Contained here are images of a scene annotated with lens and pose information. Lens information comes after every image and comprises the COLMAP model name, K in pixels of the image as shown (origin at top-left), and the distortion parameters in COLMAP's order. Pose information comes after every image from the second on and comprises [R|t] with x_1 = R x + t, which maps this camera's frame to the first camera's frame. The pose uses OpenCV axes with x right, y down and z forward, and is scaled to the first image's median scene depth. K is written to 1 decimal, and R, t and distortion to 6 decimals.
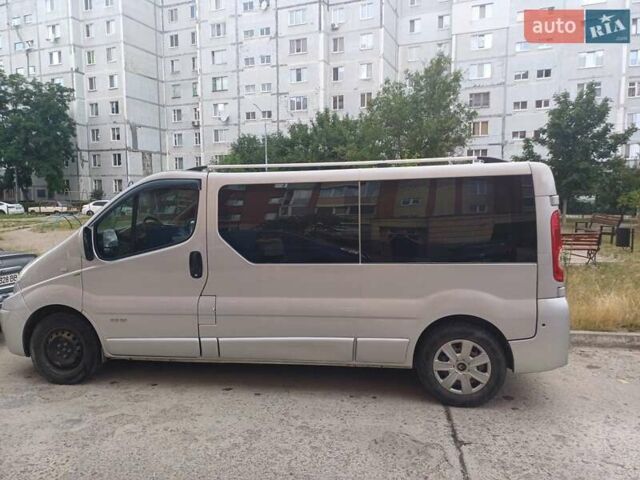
lens RADIAL K [[461.5, 0, 320.0], [0, 461.5, 240.0], [0, 0, 1]] dist [0.033482, -0.000986]
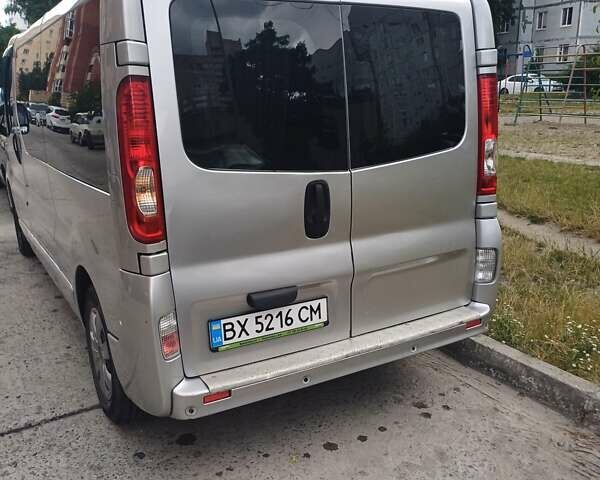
lens RADIAL K [[587.1, 0, 300.0], [0, 587.1, 240.0], [0, 0, 1]] dist [0.024041, 0.022630]
pose [[0.652056, 0.191650, -0.733549, 0.901475], [-0.050900, 0.976407, 0.209855, -0.039856], [0.756461, -0.099500, 0.646427, 0.640994]]
